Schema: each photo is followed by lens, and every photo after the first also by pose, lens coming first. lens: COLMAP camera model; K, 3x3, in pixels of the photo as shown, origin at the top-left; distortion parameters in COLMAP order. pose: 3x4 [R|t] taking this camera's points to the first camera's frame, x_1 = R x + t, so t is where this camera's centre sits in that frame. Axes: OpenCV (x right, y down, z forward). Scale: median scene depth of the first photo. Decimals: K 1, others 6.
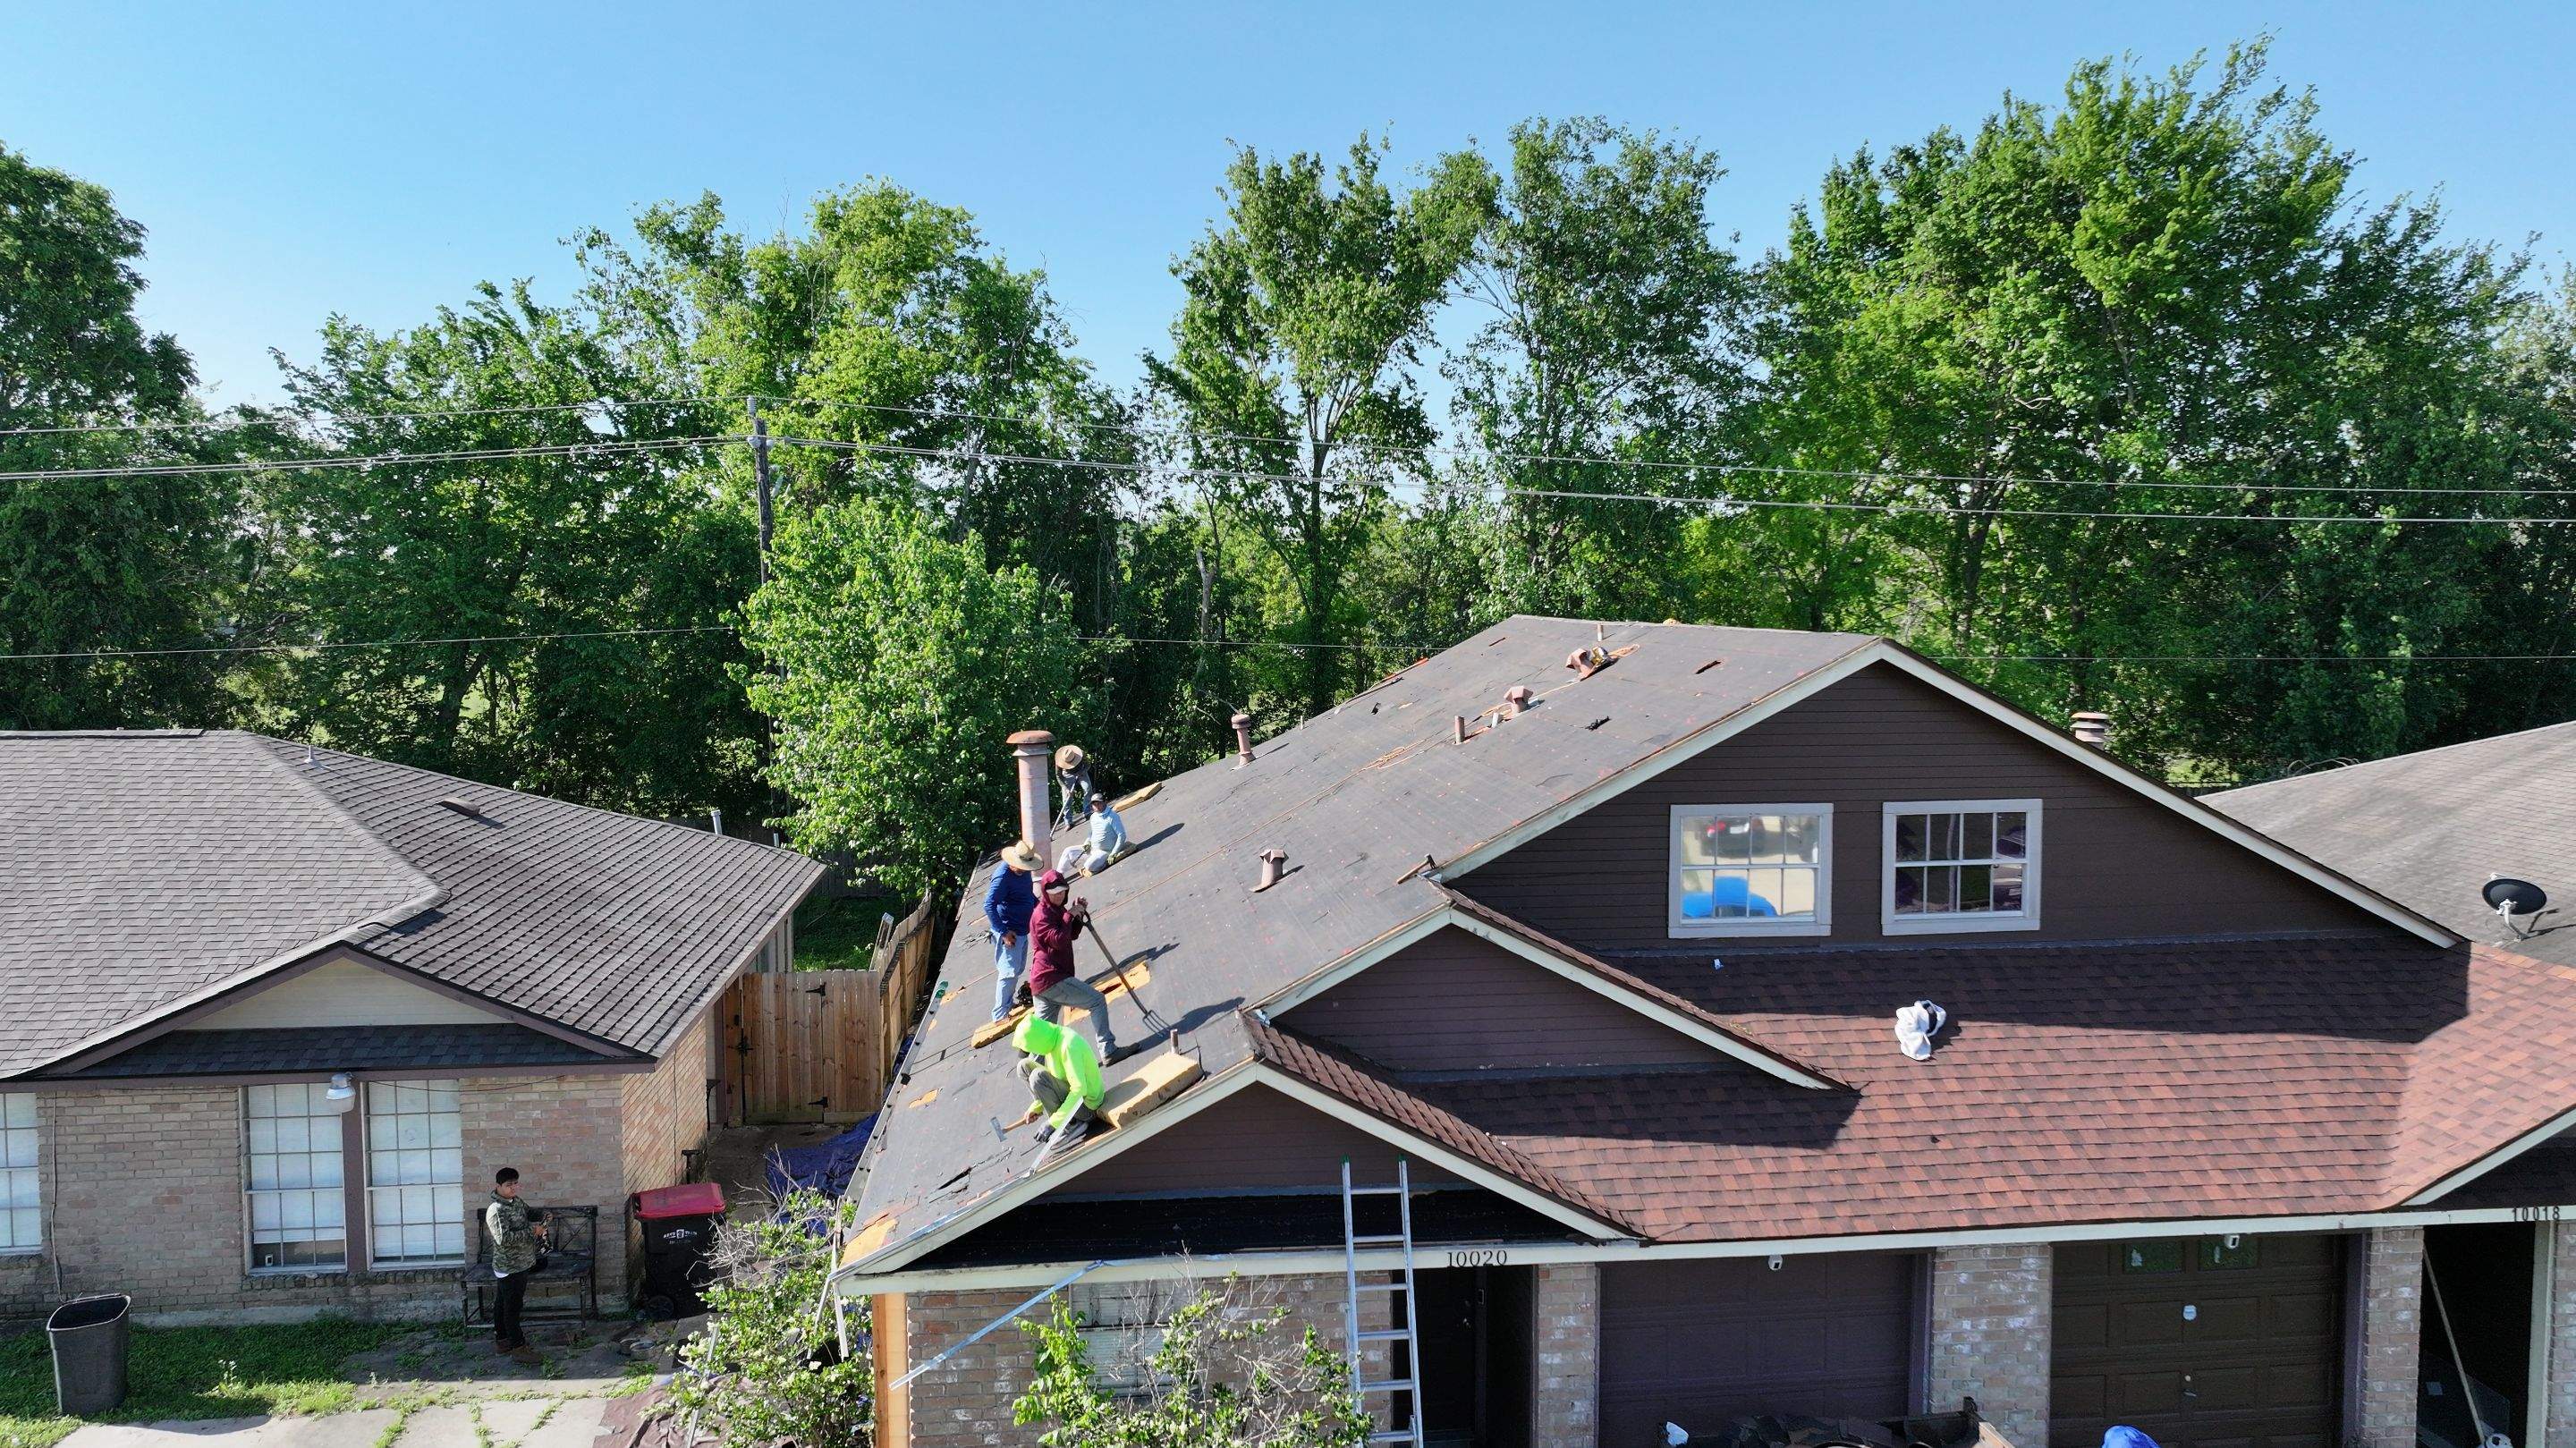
lens RADIAL K [[1827.0, 0, 1295.3], [0, 1827.0, 723.7], [0, 0, 1]] dist [0.001547, 0.021357]
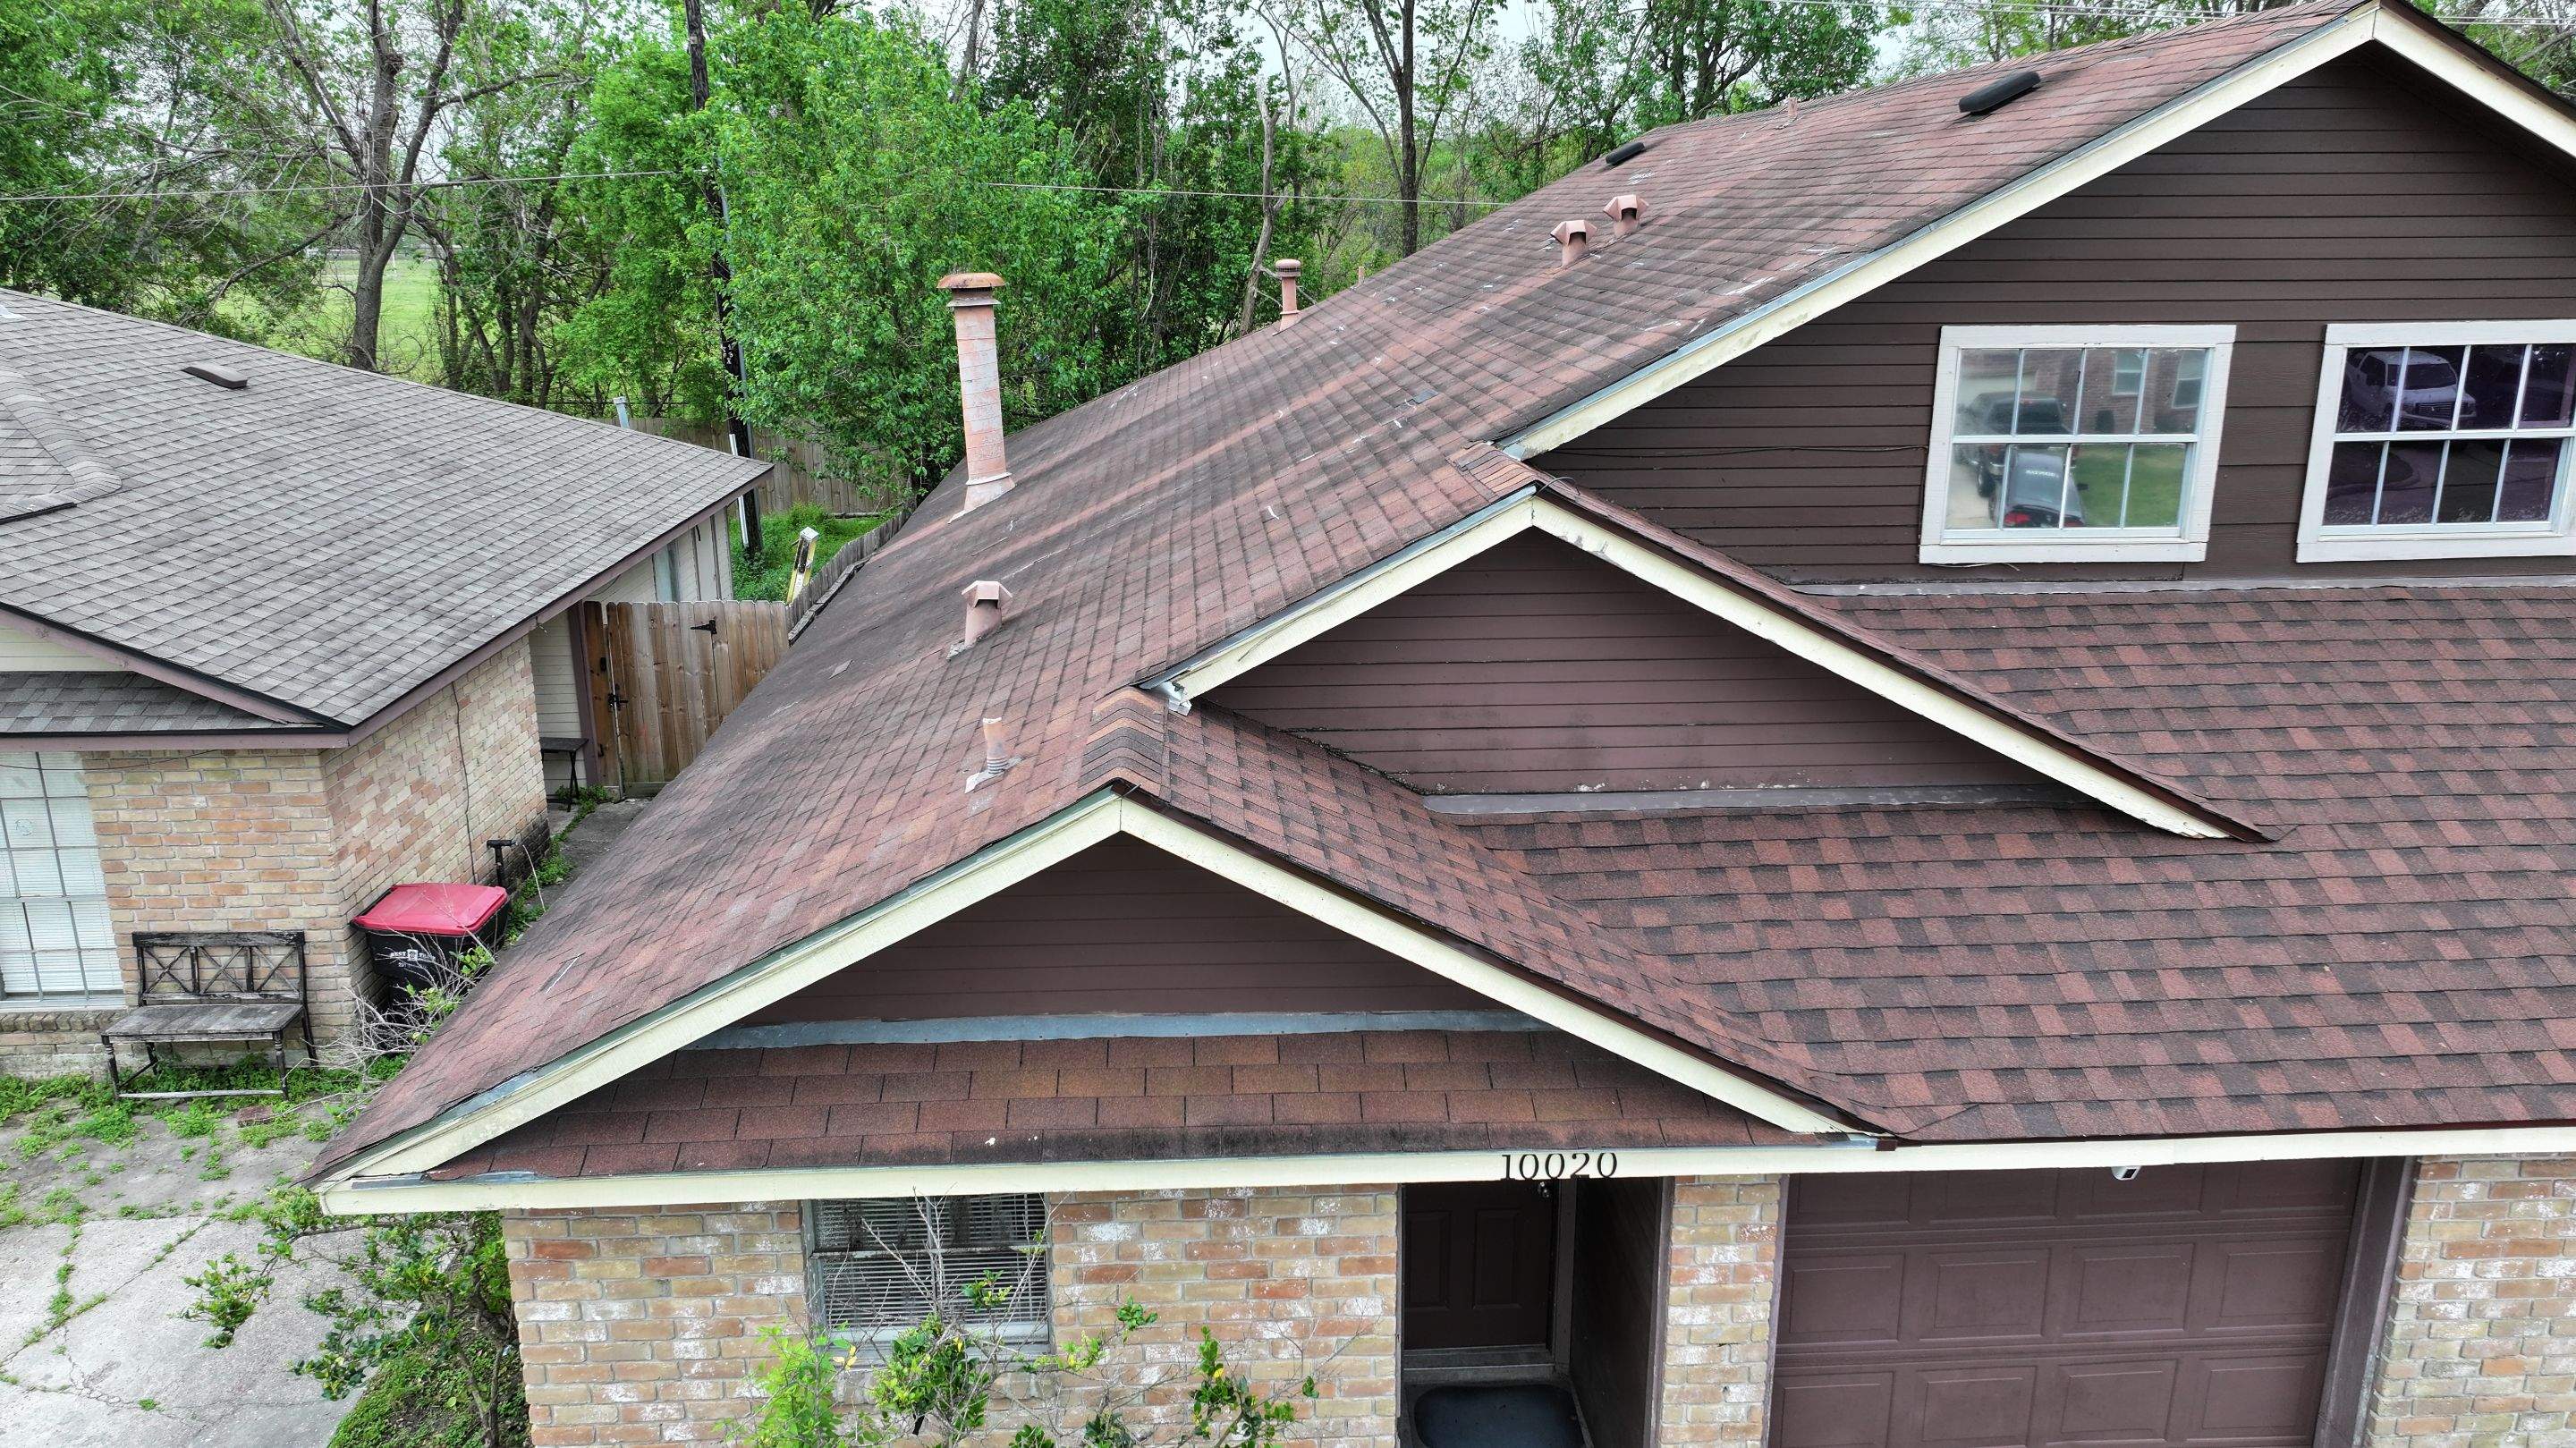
lens RADIAL K [[1827.0, 0, 1295.3], [0, 1827.0, 723.7], [0, 0, 1]] dist [0.001547, 0.021357]
pose [[0.998026, 0.016429, -0.060616, 0.048339], [-0.004209, 0.980505, 0.196450, 0.060620], [0.062662, -0.195807, 0.978638, 0.456516]]
